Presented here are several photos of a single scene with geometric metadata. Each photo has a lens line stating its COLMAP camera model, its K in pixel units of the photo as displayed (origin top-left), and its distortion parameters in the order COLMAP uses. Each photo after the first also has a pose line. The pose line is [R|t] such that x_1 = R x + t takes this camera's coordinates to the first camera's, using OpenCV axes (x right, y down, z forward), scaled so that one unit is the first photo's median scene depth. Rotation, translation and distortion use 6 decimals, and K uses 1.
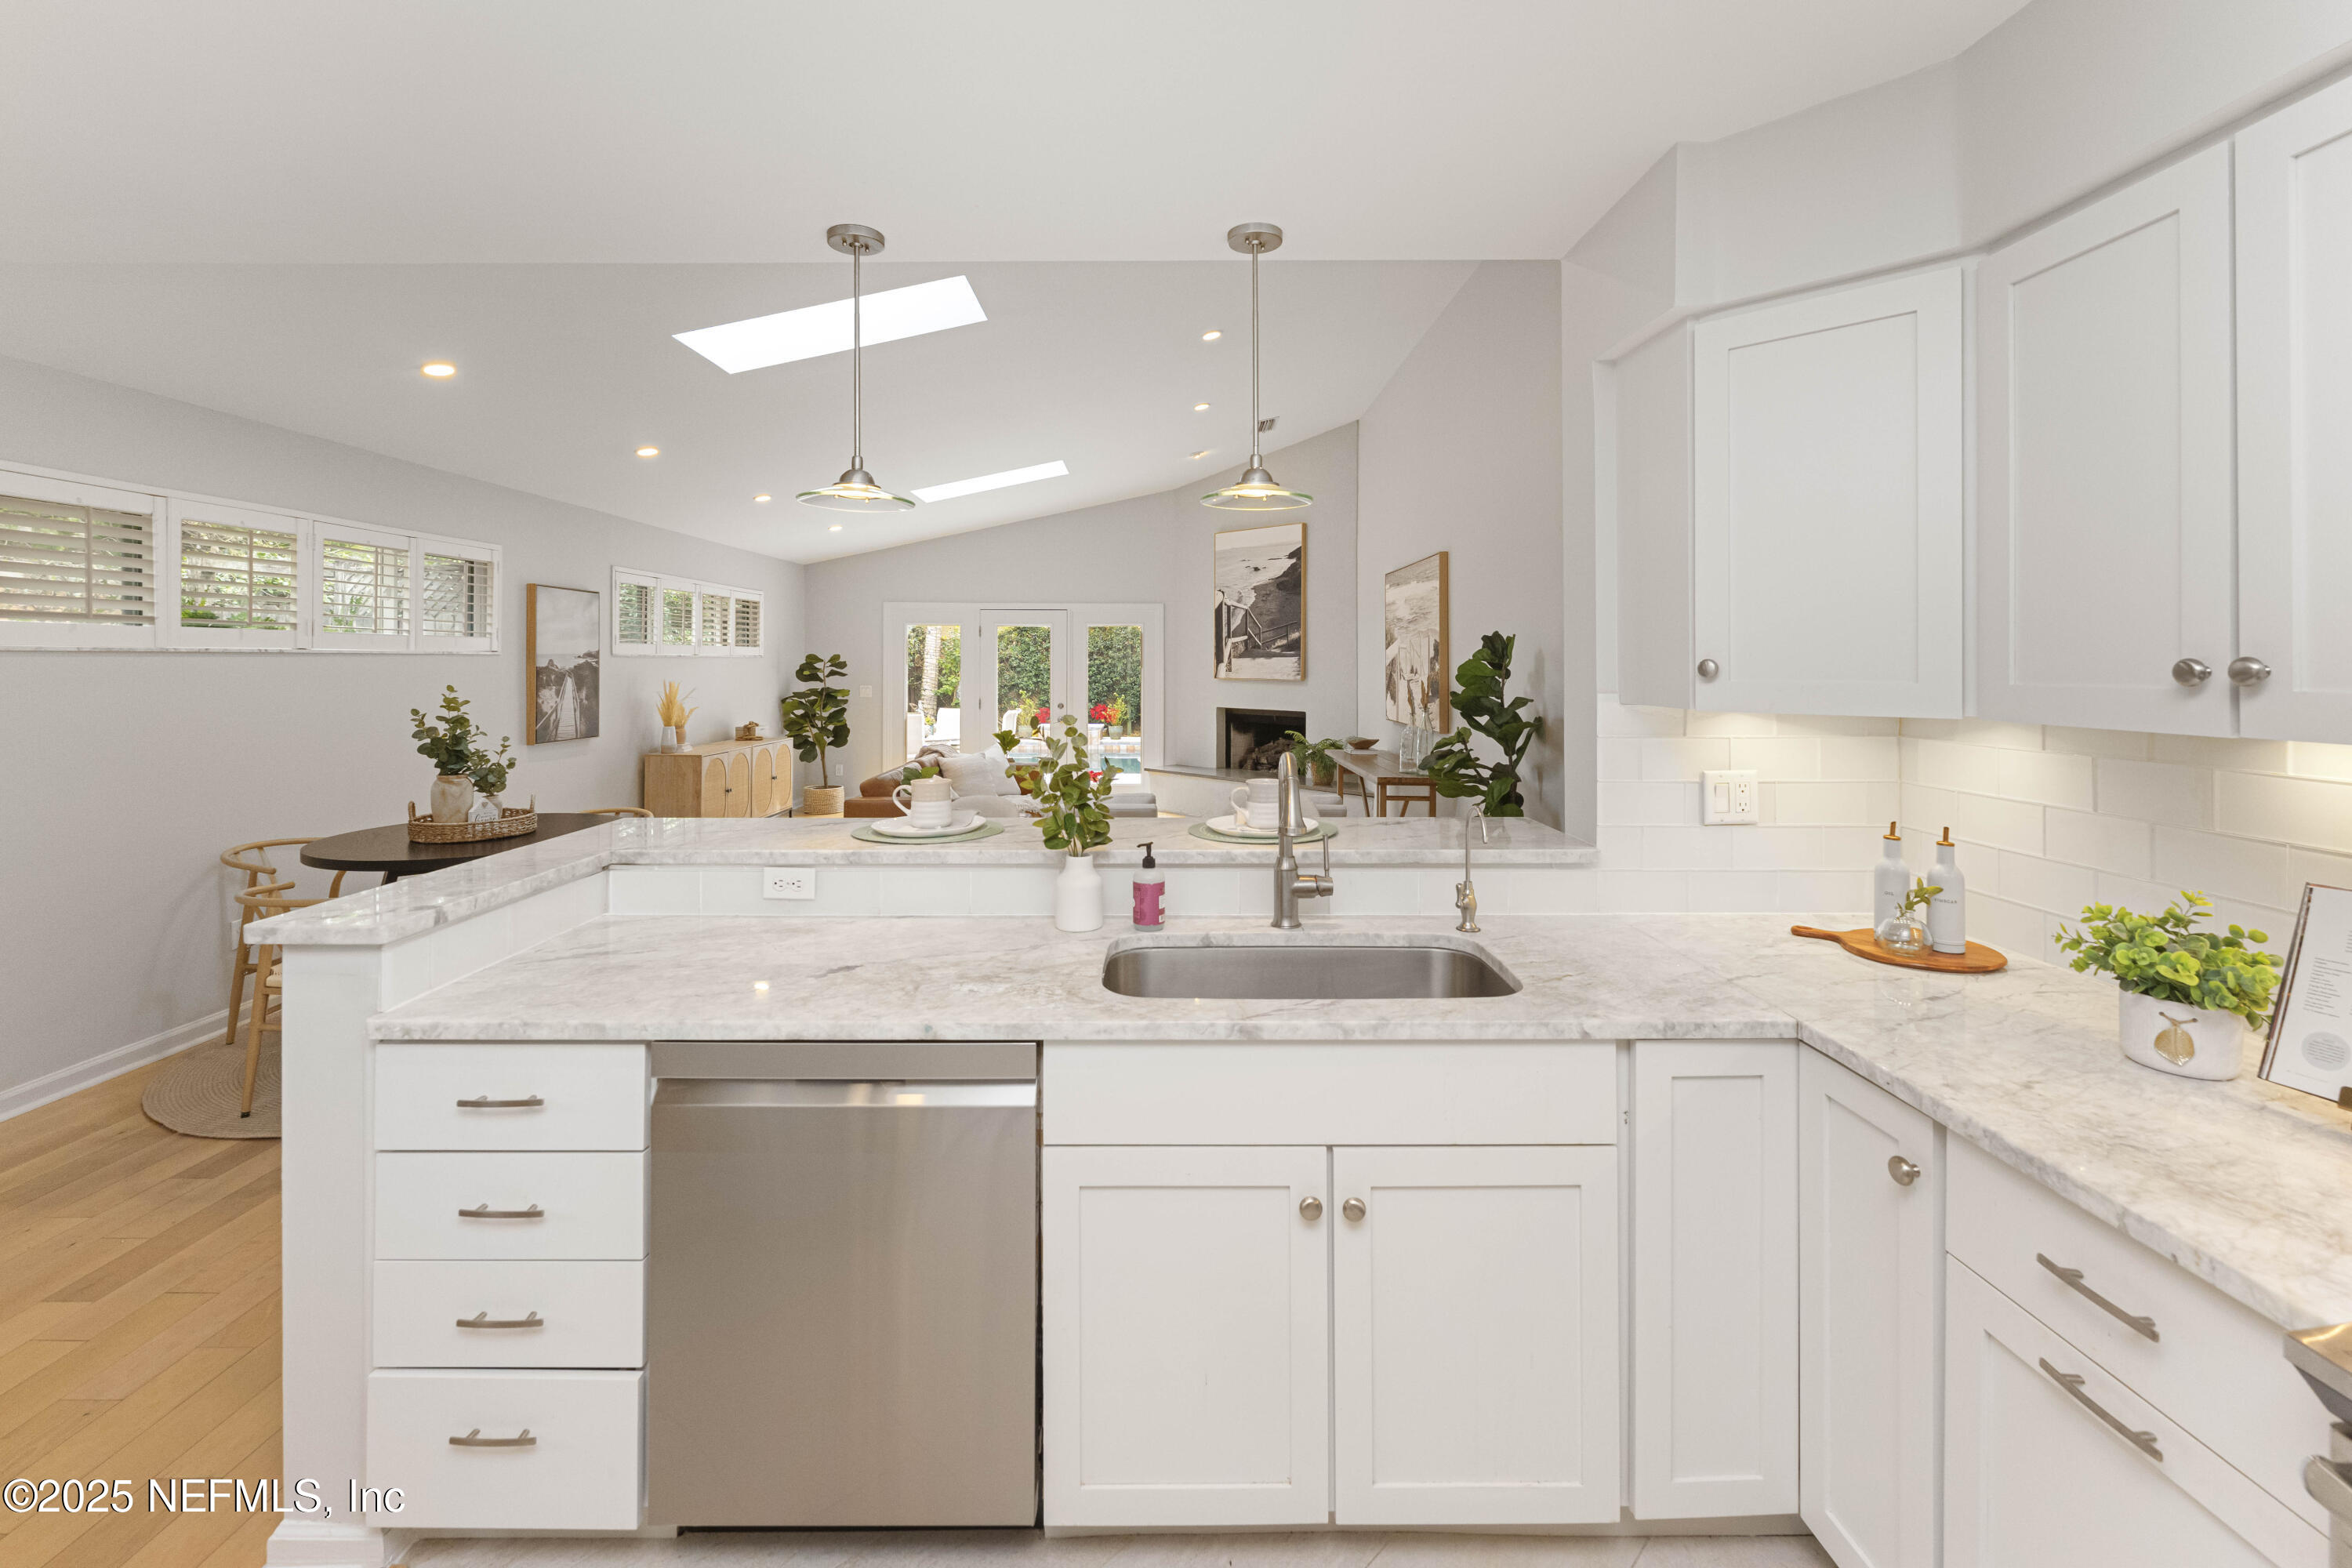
lens RADIAL K [[985.6, 0, 1183.4], [0, 985.6, 662.8], [0, 0, 1]] dist [-0.000719, -0.000191]
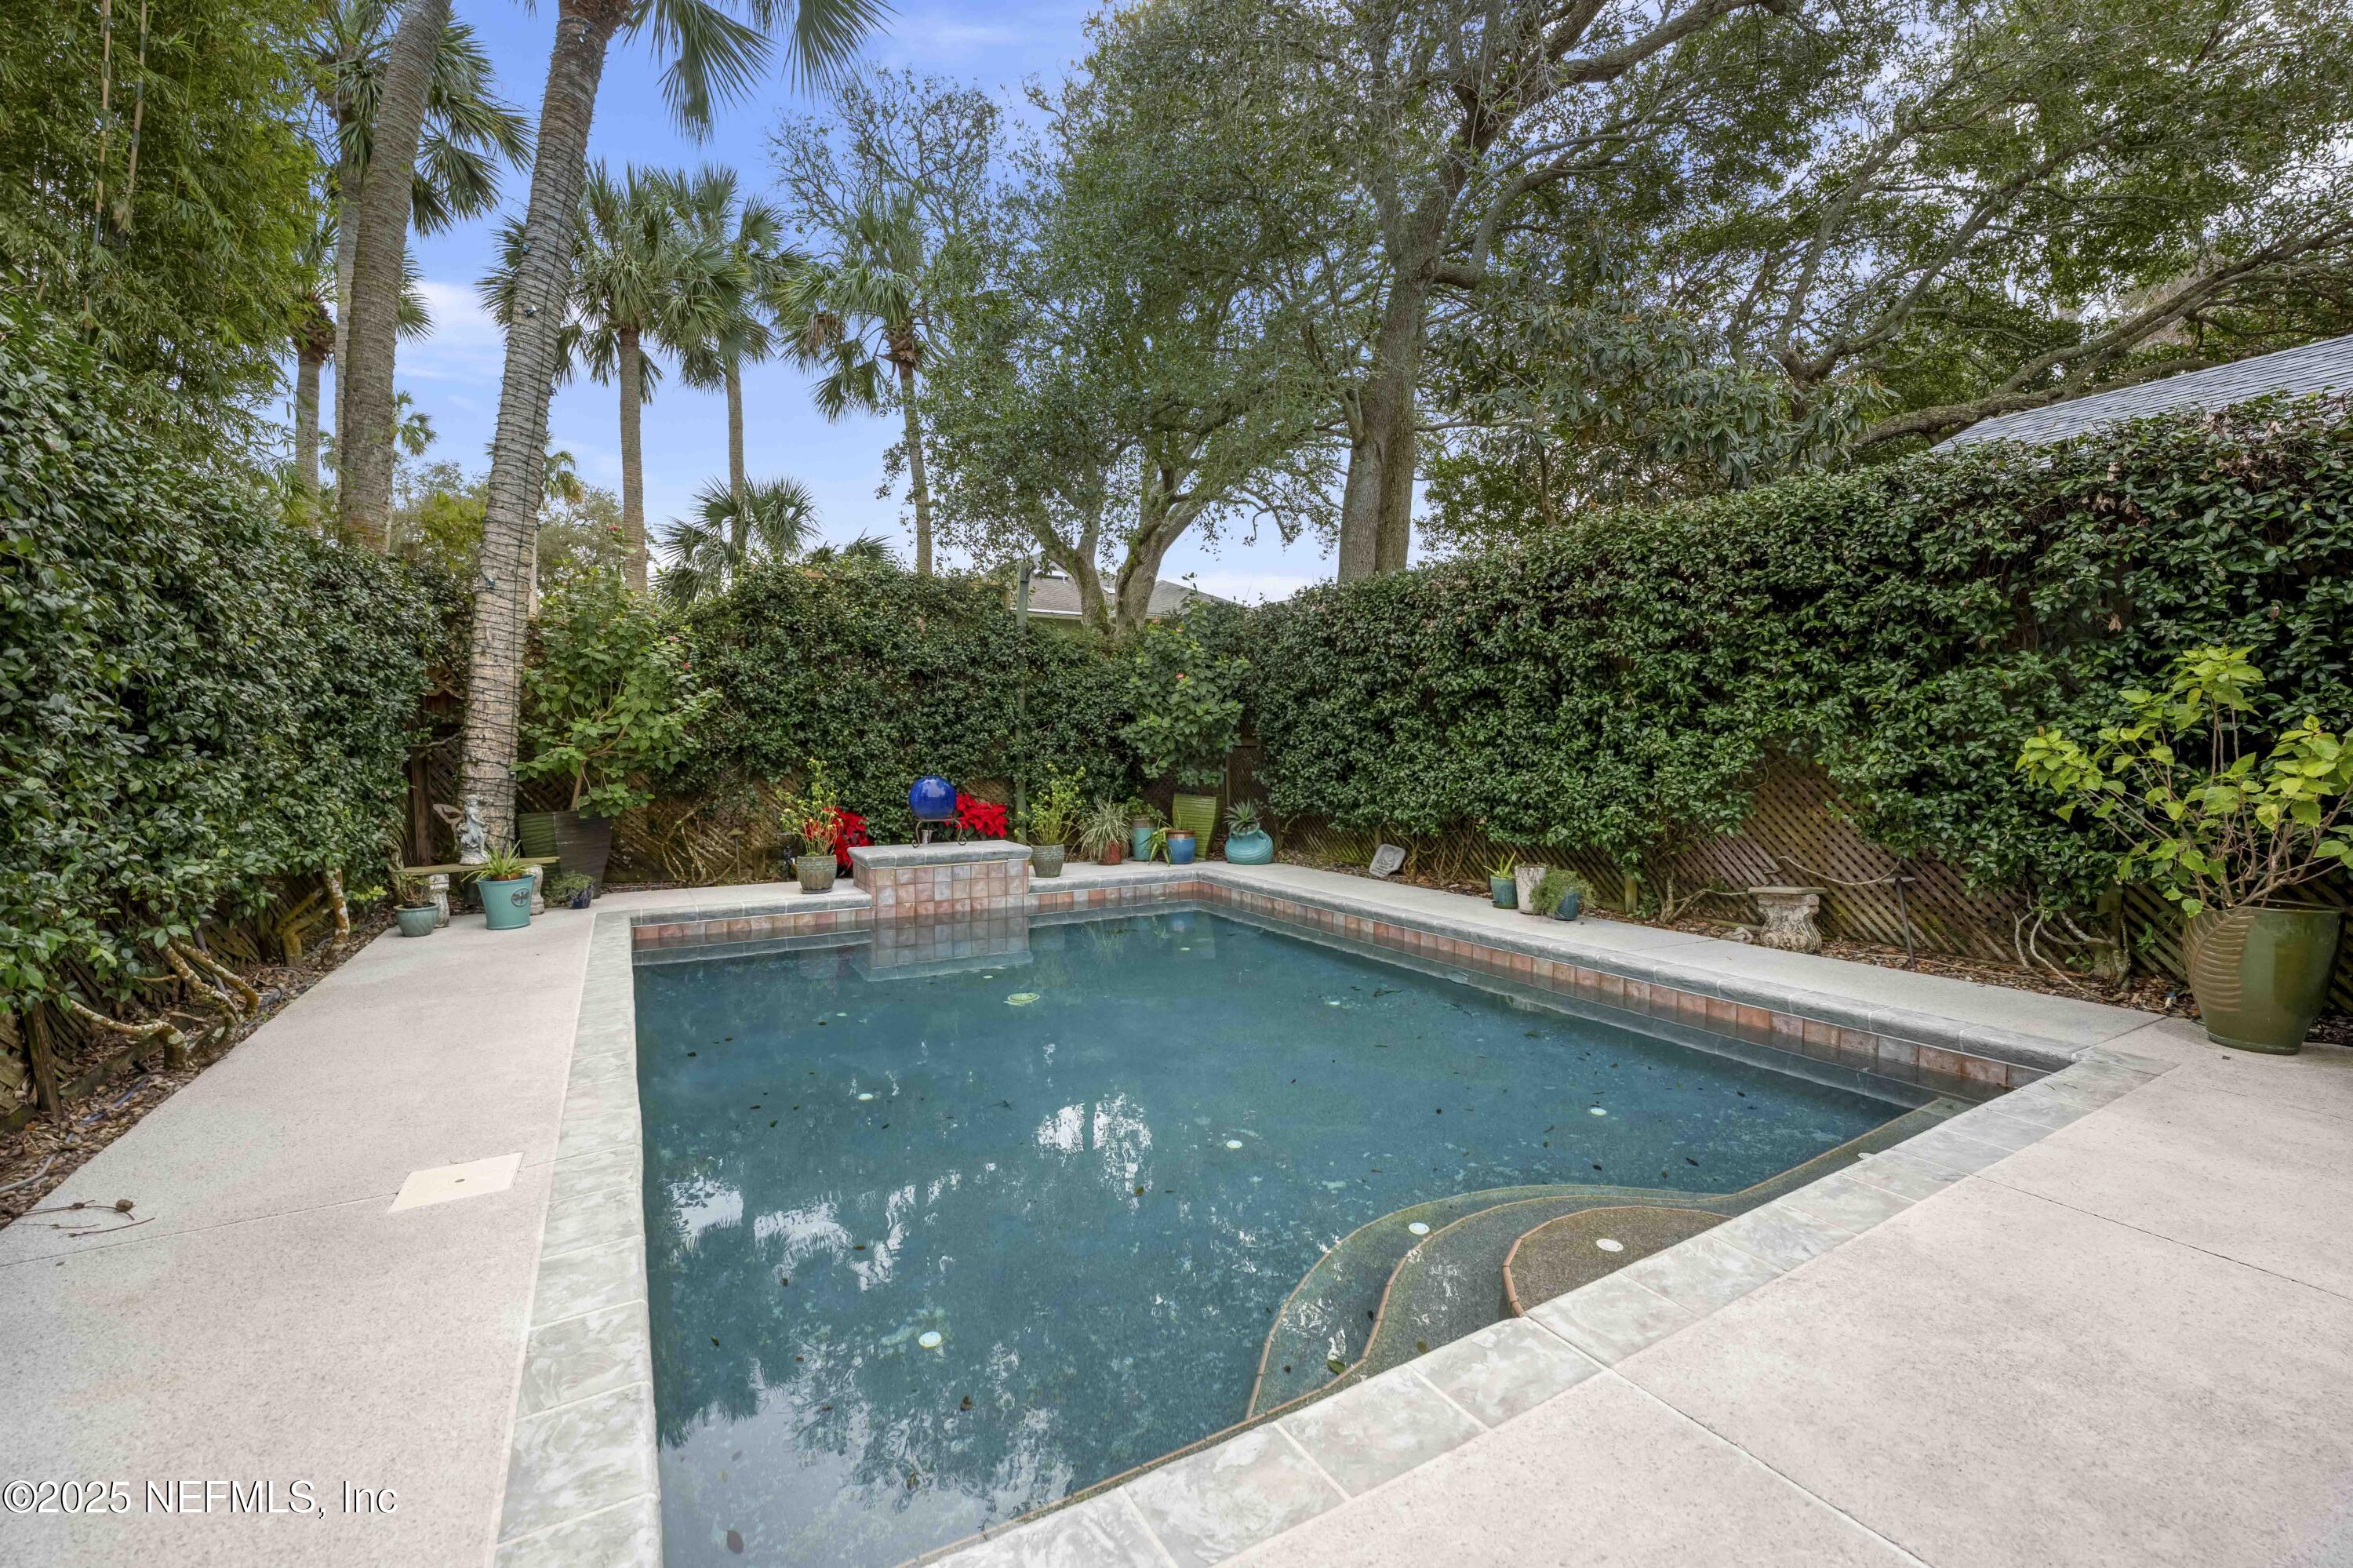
lens RADIAL K [[959.6, 0, 1176.5], [0, 959.6, 784.0], [0, 0, 1]] dist [-0.032054, 0.005557]
pose [[0.872601, -0.020683, 0.487995, -0.704325], [0.002364, 0.999270, 0.038125, 0.077855], [-0.488427, -0.032115, 0.872014, 2.036369]]
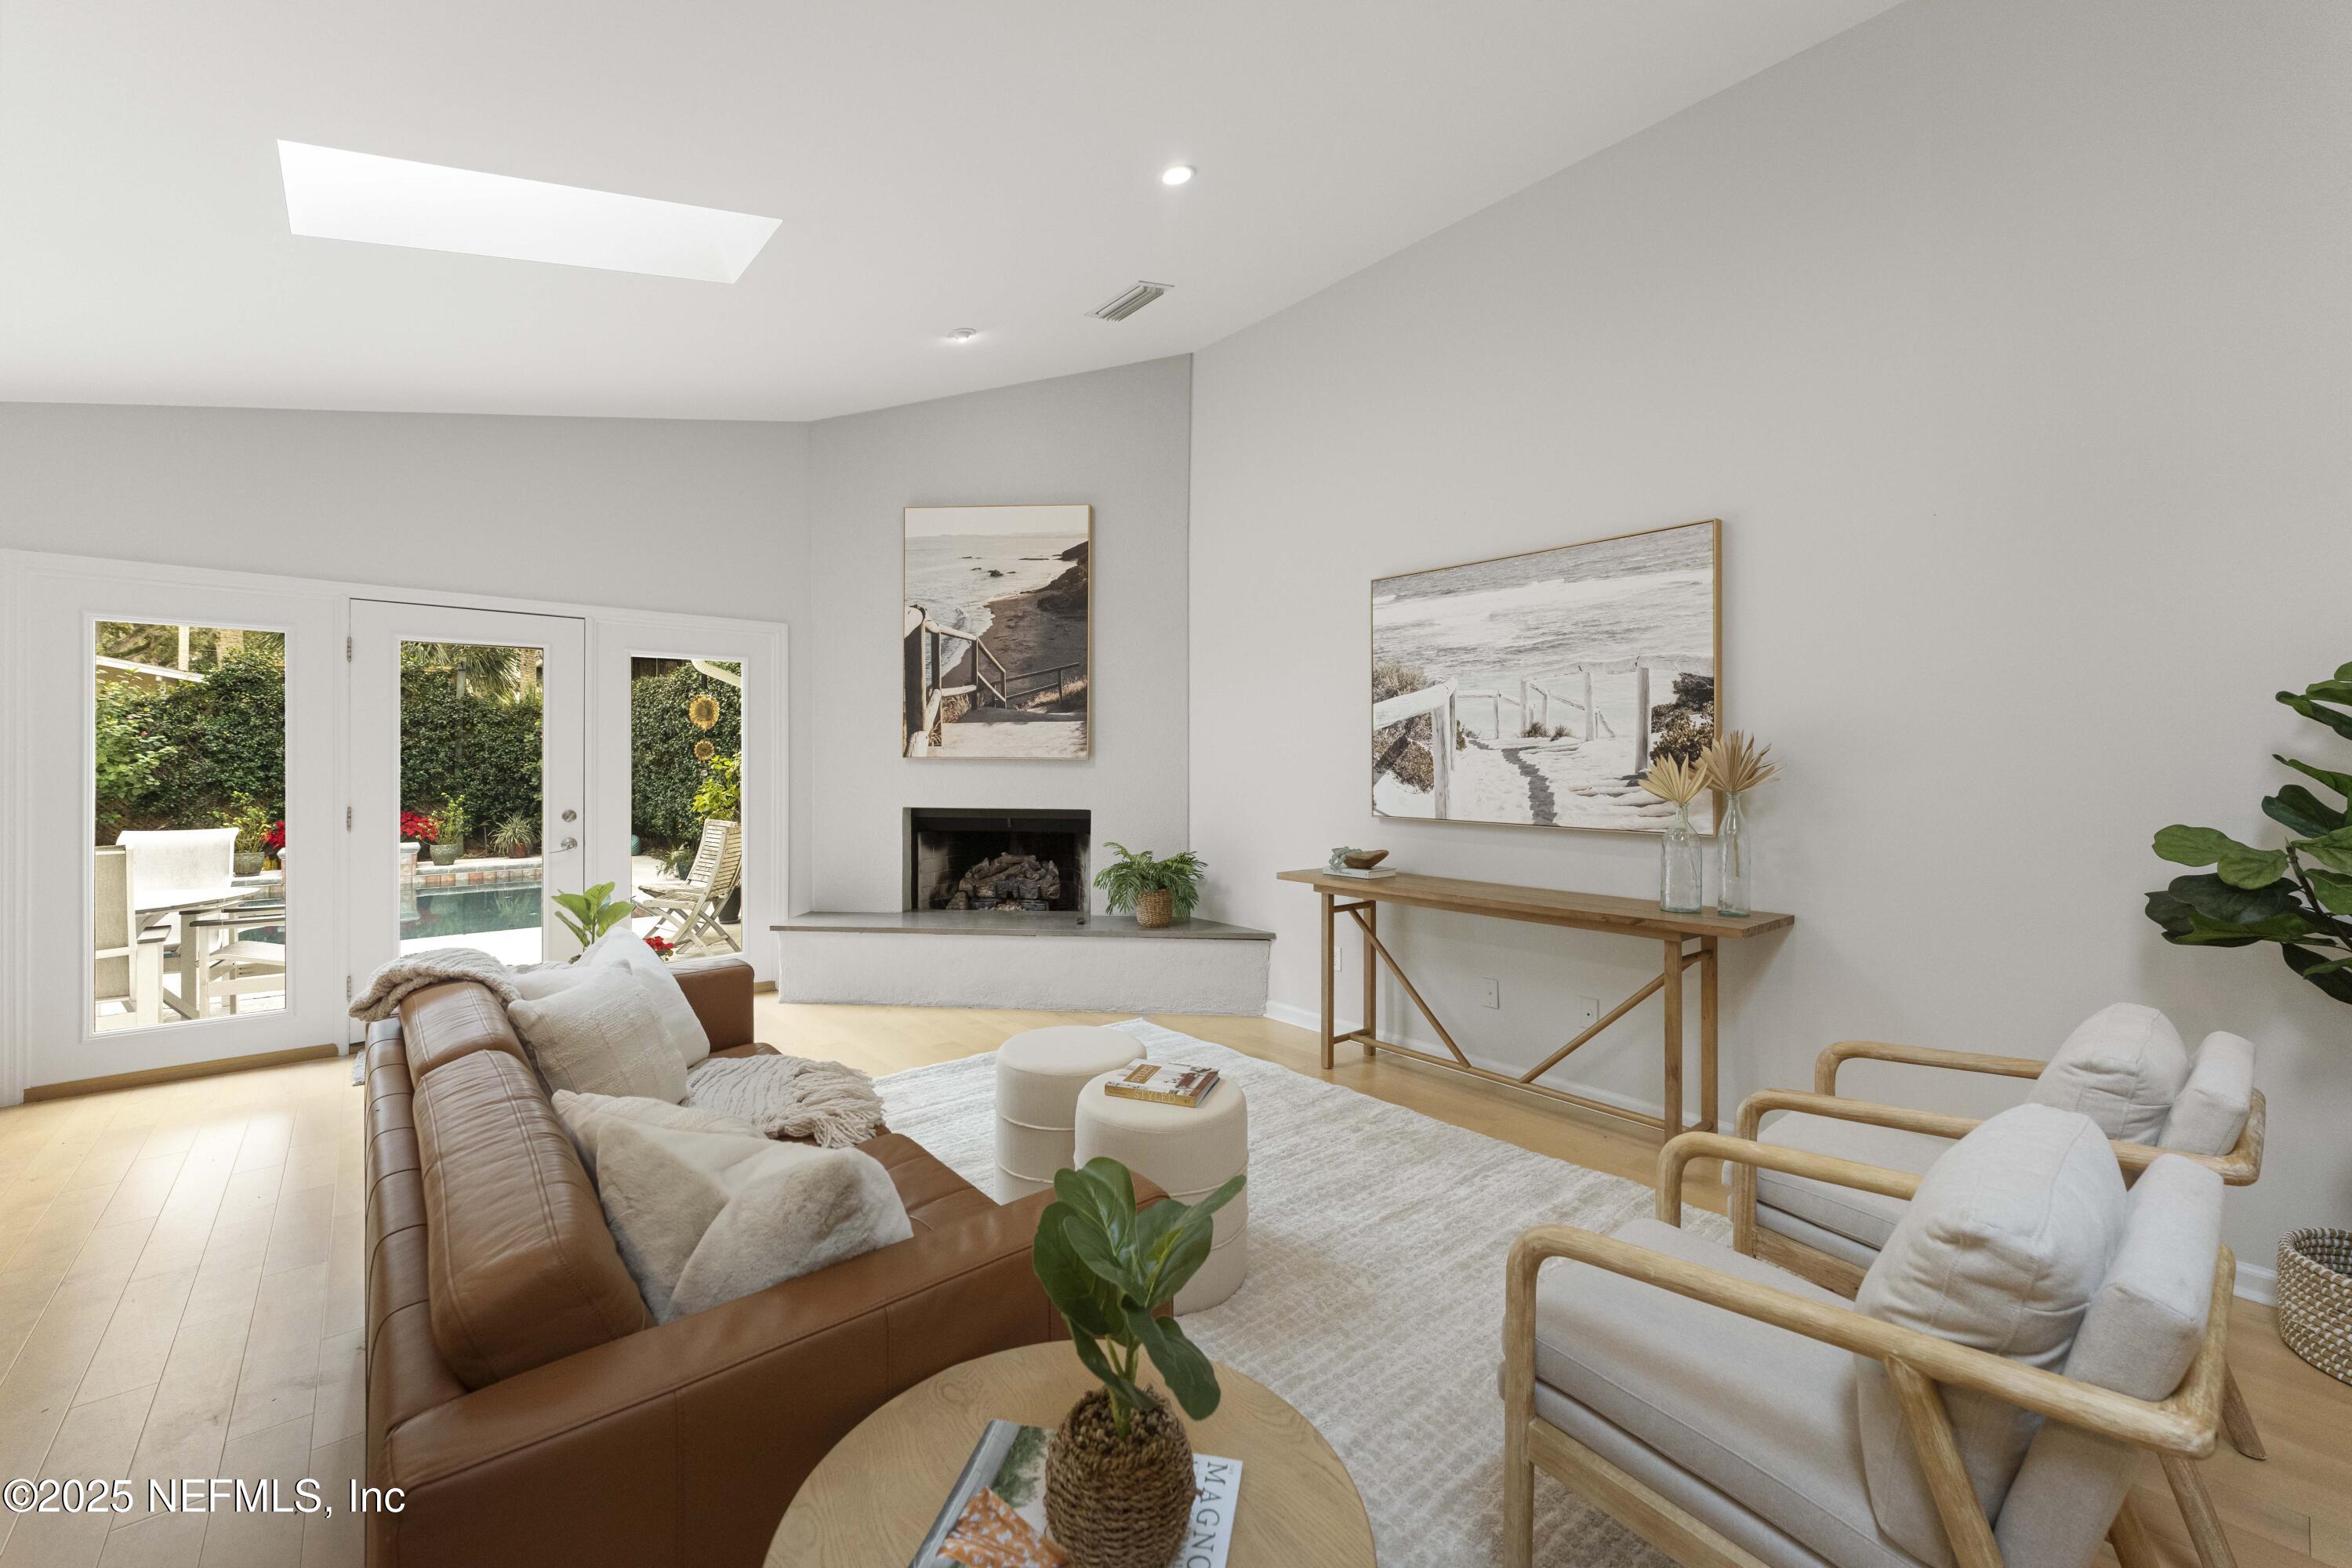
lens RADIAL K [[946.5, 0, 1186.4], [0, 946.5, 757.8], [0, 0, 1]] dist [0.000201, -0.000029]
pose [[0.768760, 0.001009, 0.639537, -0.298196], [-0.001376, 0.999999, 0.000077, 0.023764], [-0.639536, -0.000939, 0.768761, 0.706715]]
